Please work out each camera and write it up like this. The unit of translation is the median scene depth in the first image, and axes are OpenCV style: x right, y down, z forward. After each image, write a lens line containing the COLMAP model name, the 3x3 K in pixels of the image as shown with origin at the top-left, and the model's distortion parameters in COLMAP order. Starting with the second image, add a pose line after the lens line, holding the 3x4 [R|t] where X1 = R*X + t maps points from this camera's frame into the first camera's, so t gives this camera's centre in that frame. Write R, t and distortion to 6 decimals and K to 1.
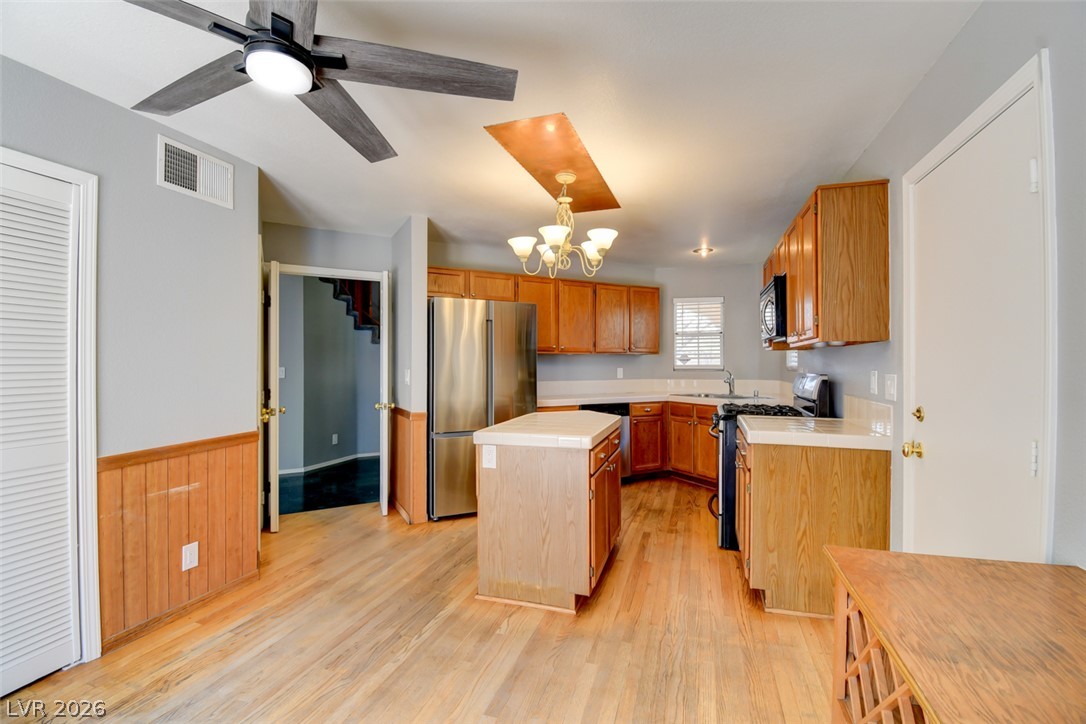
lens RADIAL K [[484.5, 0, 538.9], [0, 484.5, 361.9], [0, 0, 1]] dist [-0.001514, -0.002372]
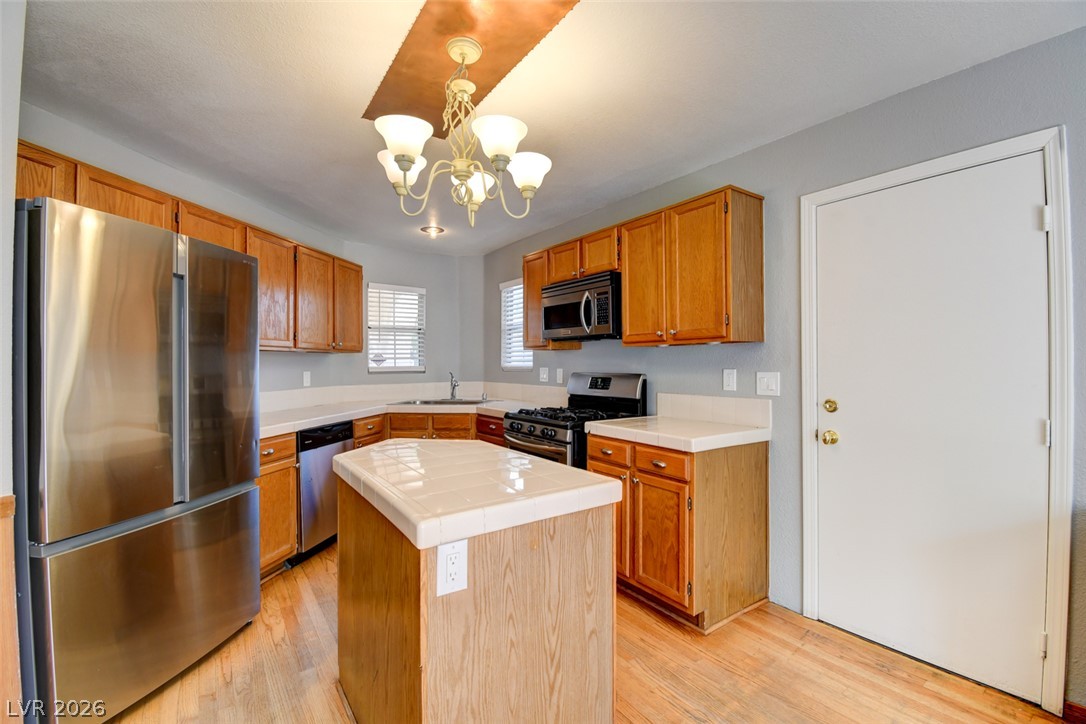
lens RADIAL K [[484.5, 0, 546.9], [0, 484.5, 361.9], [0, 0, 1]] dist [-0.001514, -0.002372]
pose [[0.592264, -0.000773, 0.805743, -0.215950], [0.003712, 0.999992, -0.001769, 0.001157], [-0.805735, 0.004039, 0.592262, 0.339831]]
